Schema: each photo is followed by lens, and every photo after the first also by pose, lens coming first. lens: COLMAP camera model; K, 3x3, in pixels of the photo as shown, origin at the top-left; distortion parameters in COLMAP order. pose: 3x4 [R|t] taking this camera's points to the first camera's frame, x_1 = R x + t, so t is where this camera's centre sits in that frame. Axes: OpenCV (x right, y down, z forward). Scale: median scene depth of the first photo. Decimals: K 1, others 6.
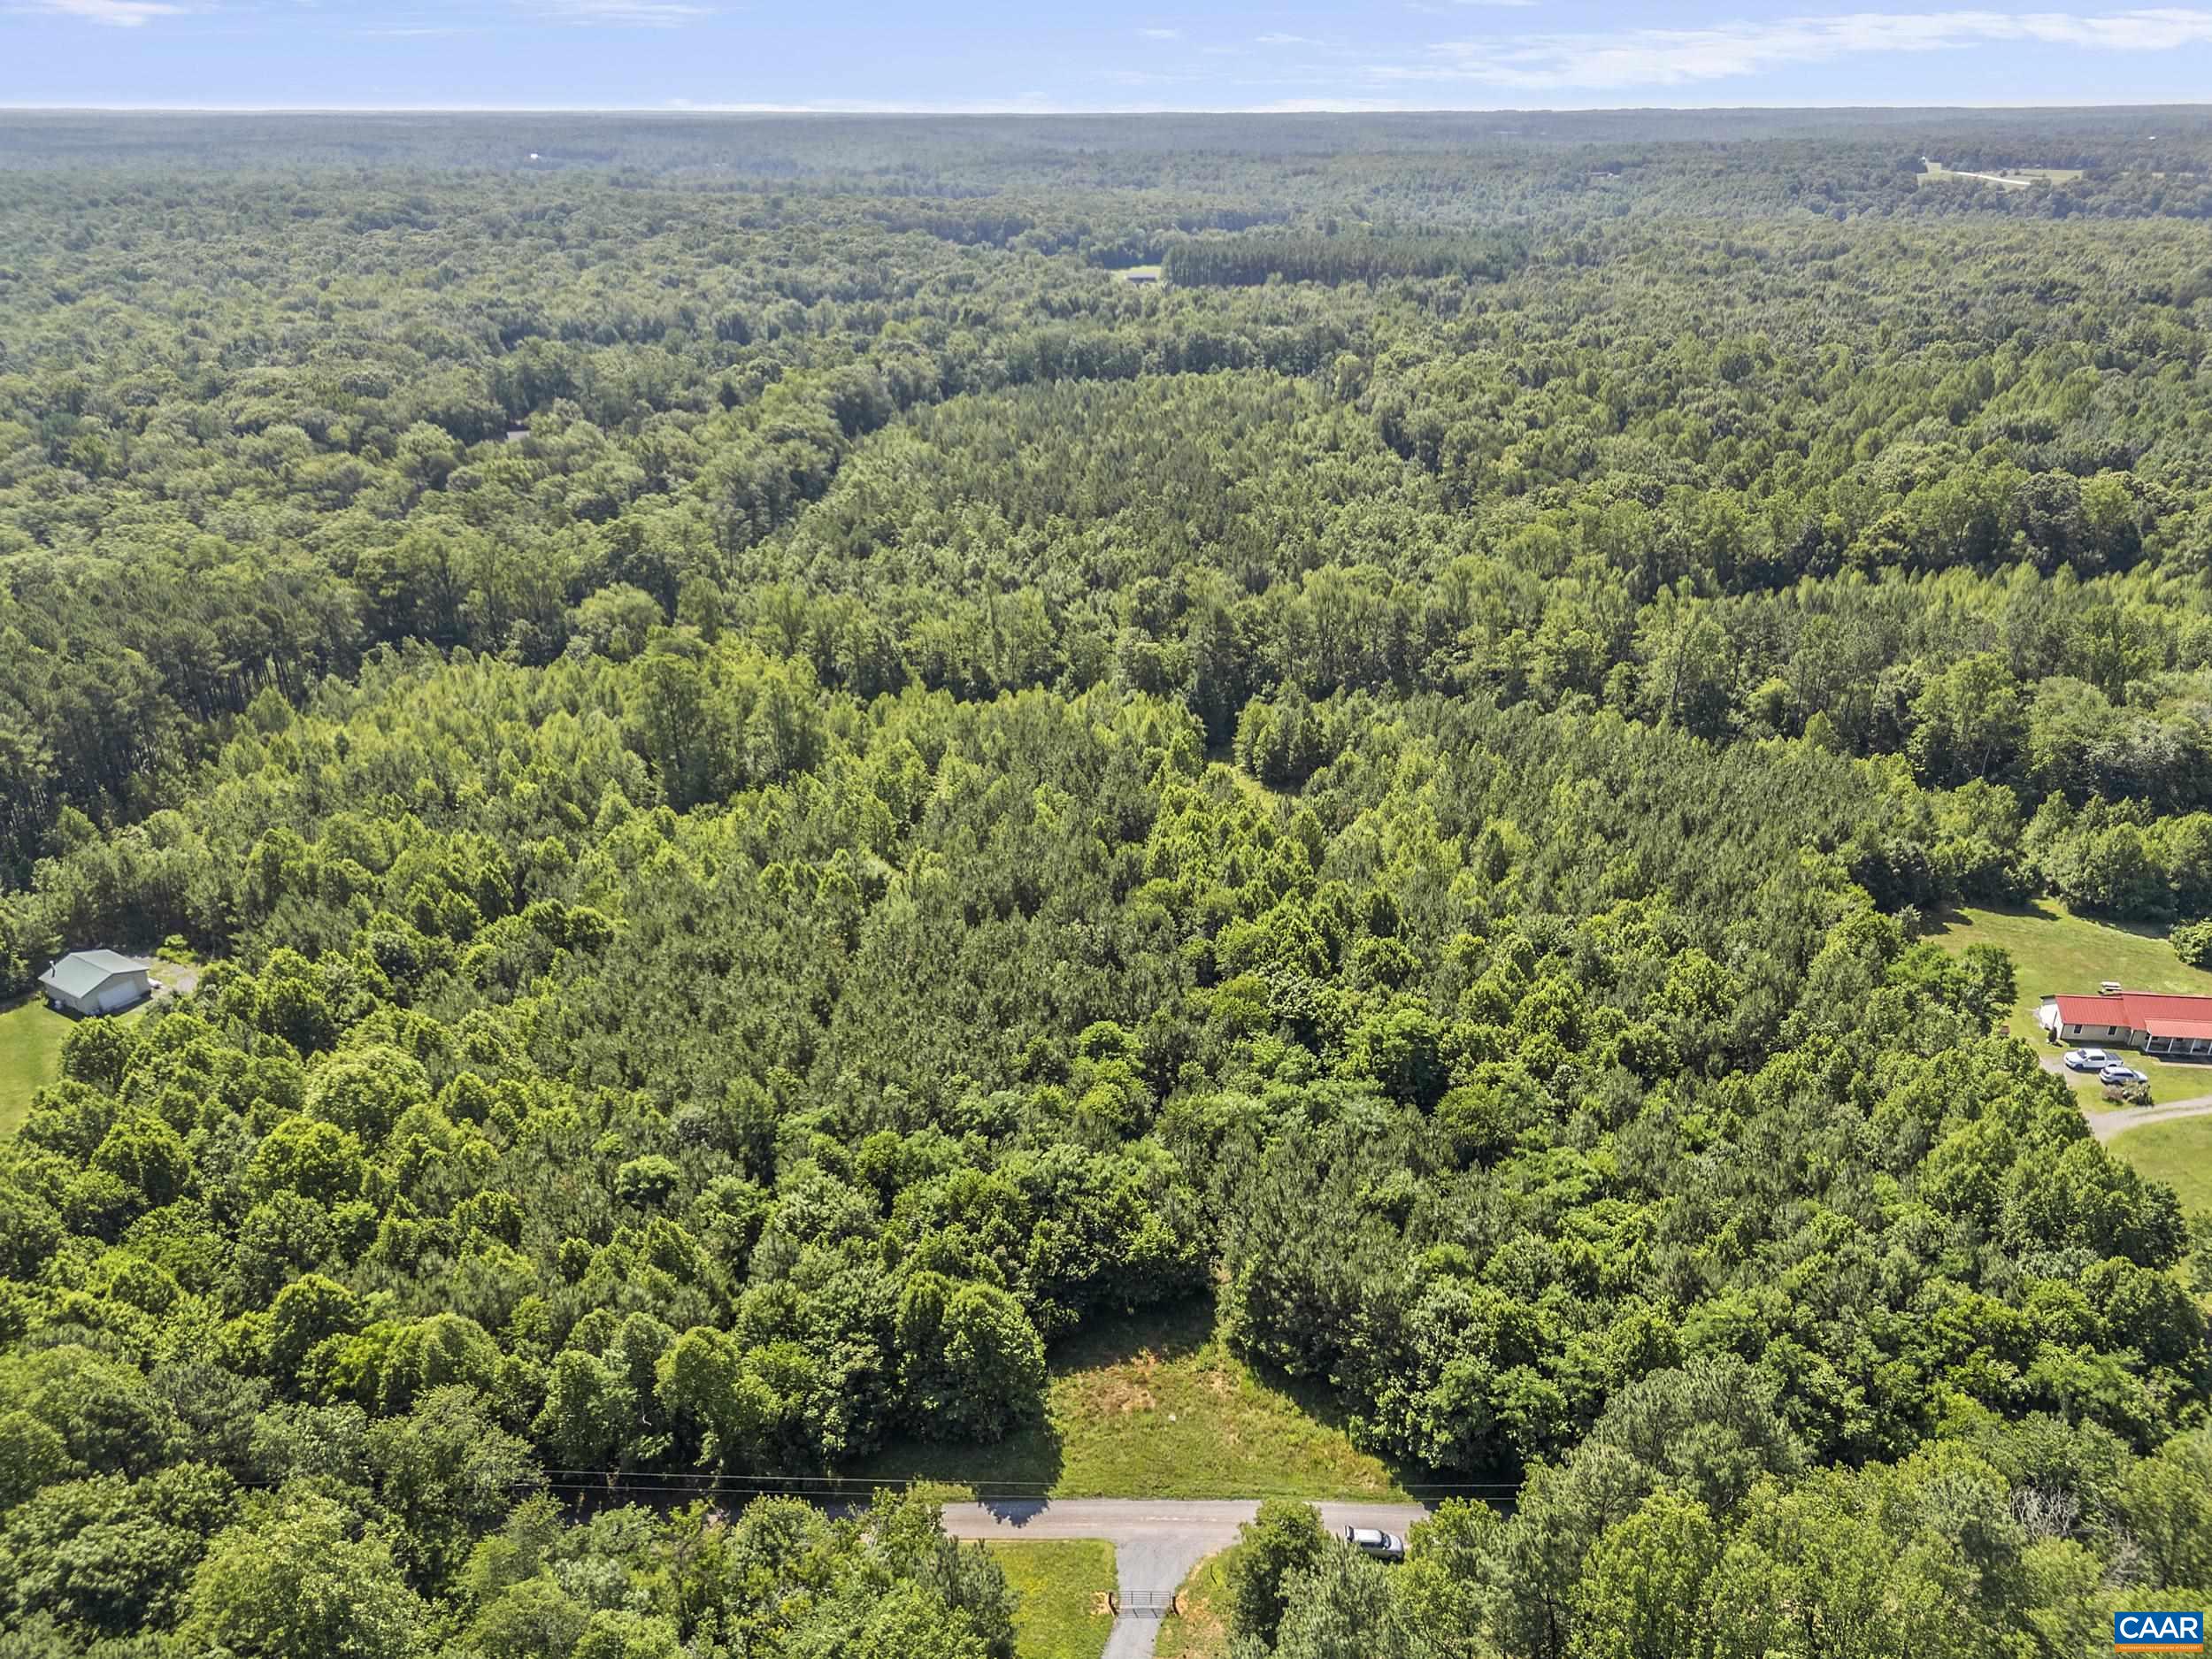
lens RADIAL K [[1551.6, 0, 1109.2], [0, 1551.6, 855.2], [0, 0, 1]] dist [0.066620, -0.075227]
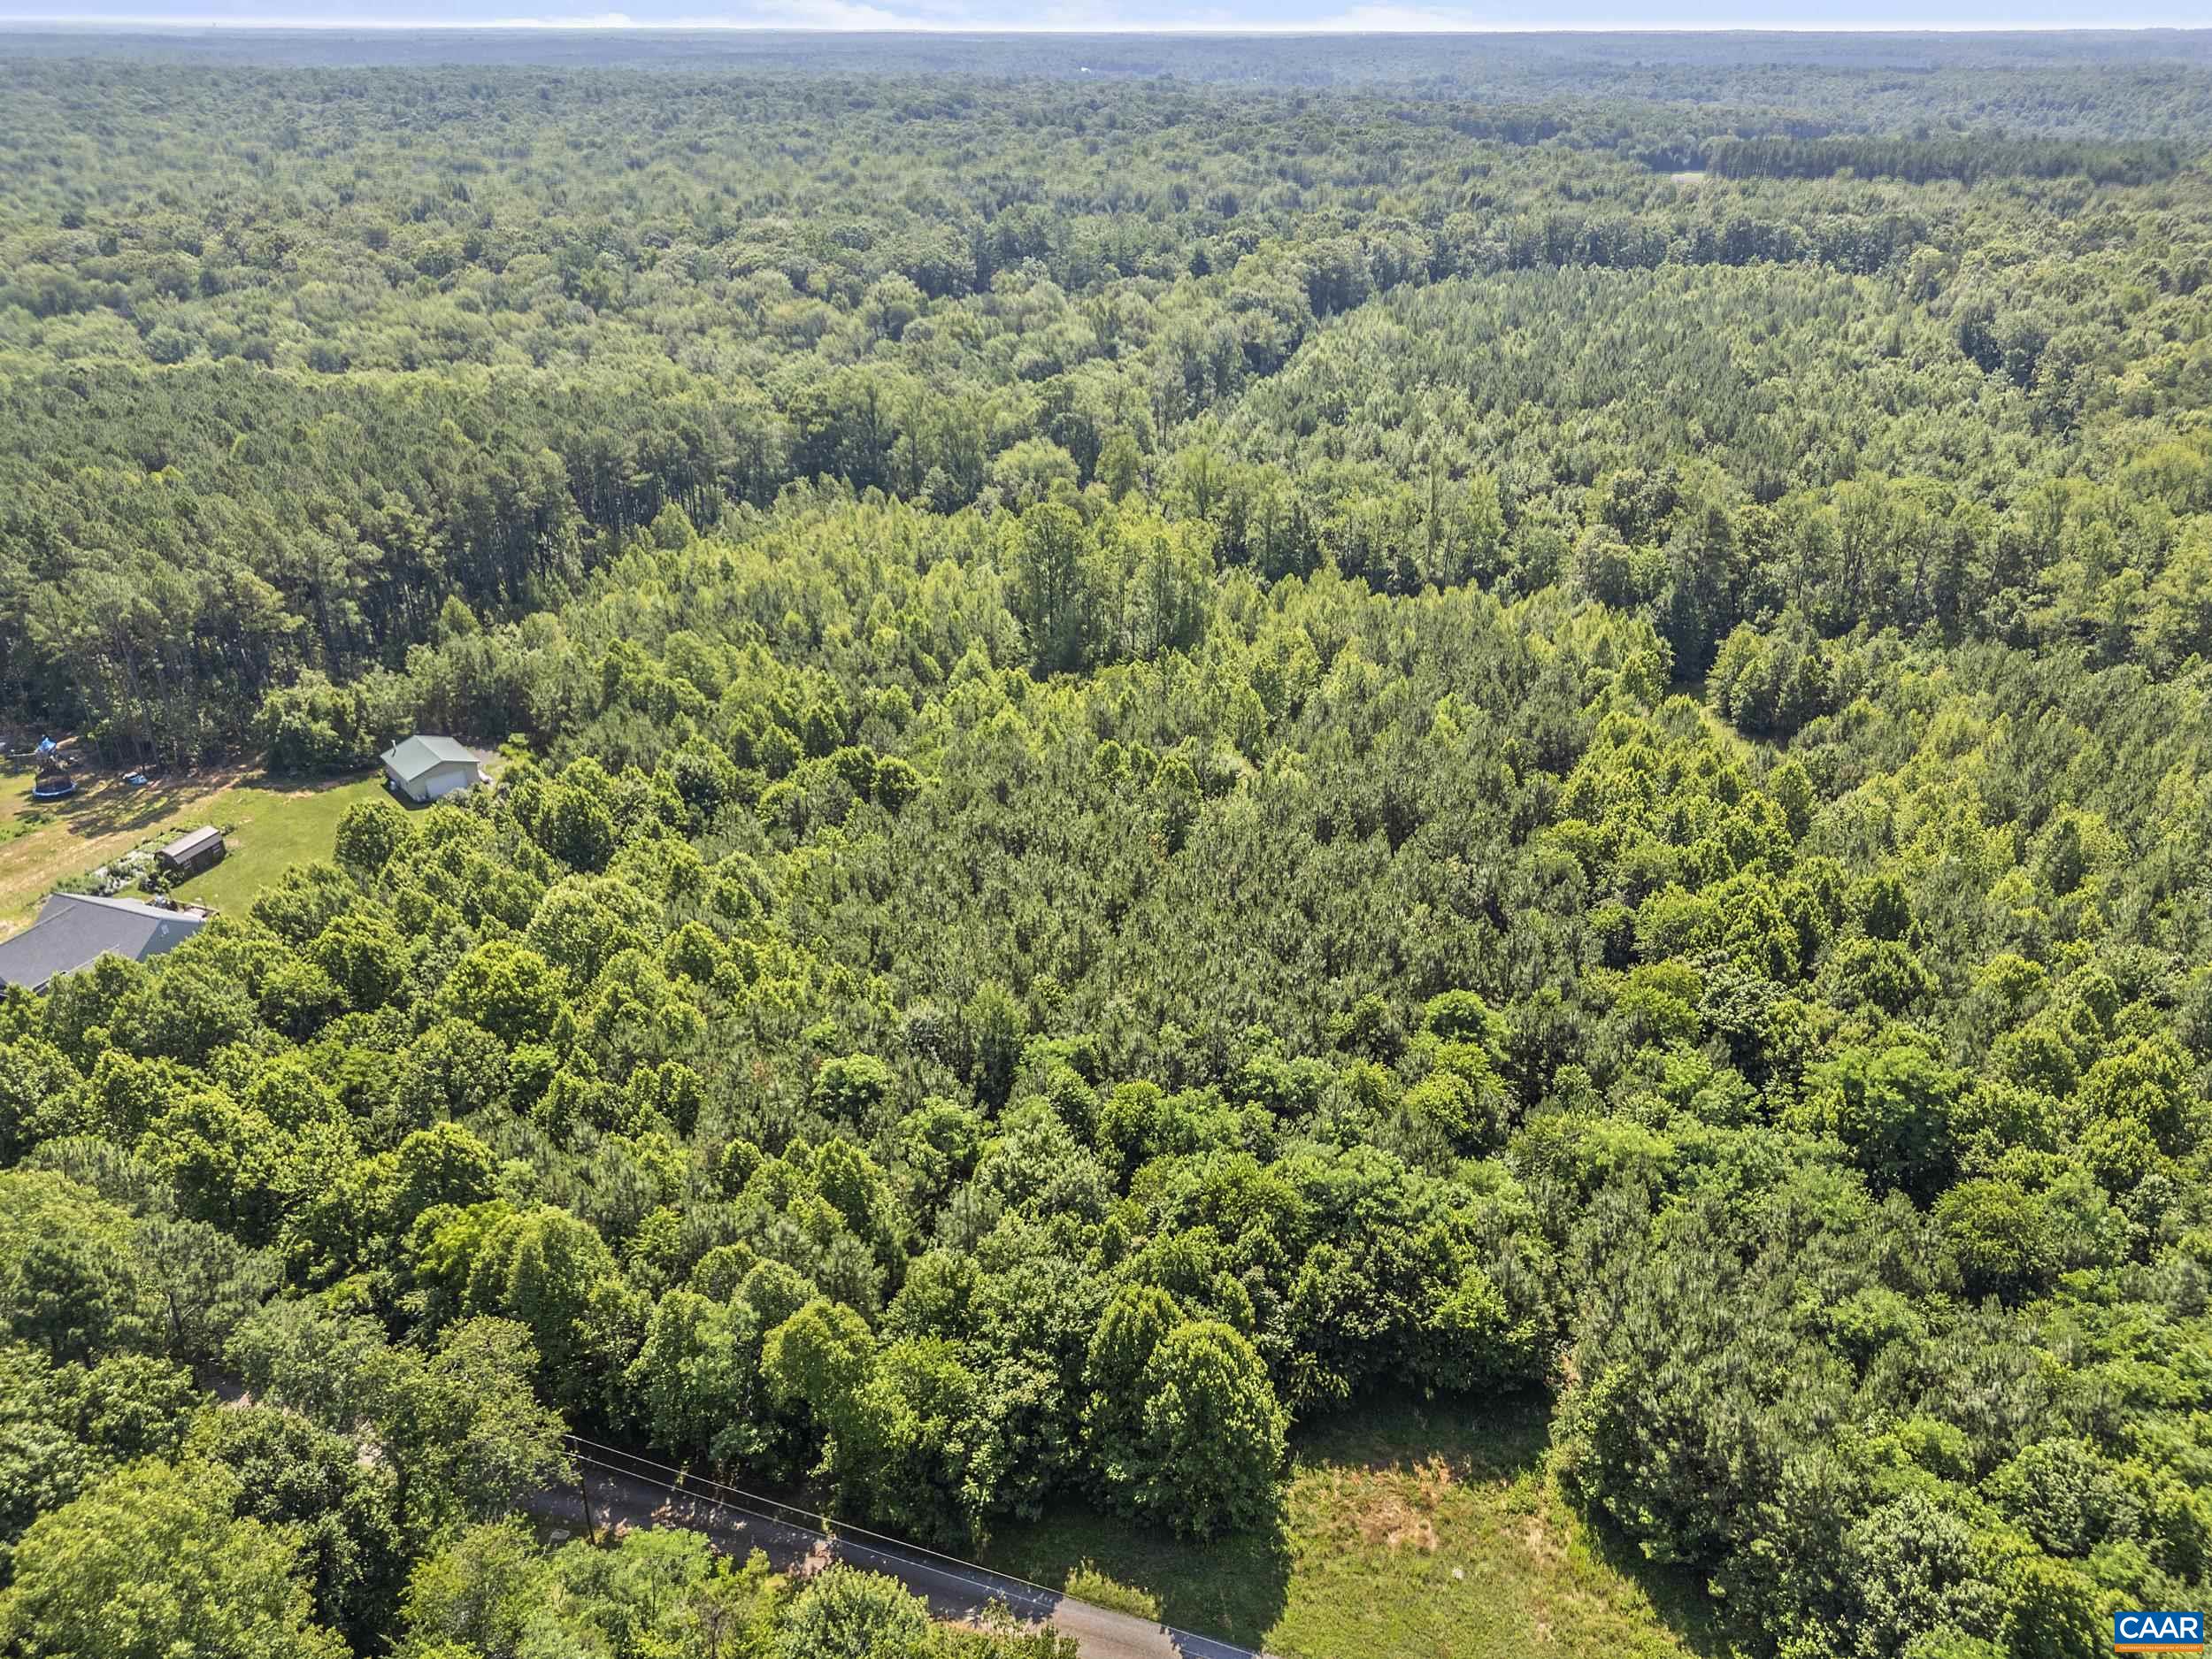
lens RADIAL K [[1534.5, 0, 1109.7], [0, 1534.5, 853.2], [0, 0, 1]] dist [0.065612, -0.072276]
pose [[0.951896, 0.147759, -0.268443, 0.019555], [-0.136003, 0.988768, 0.061982, 0.014813], [0.274586, -0.022492, 0.961299, 0.191597]]
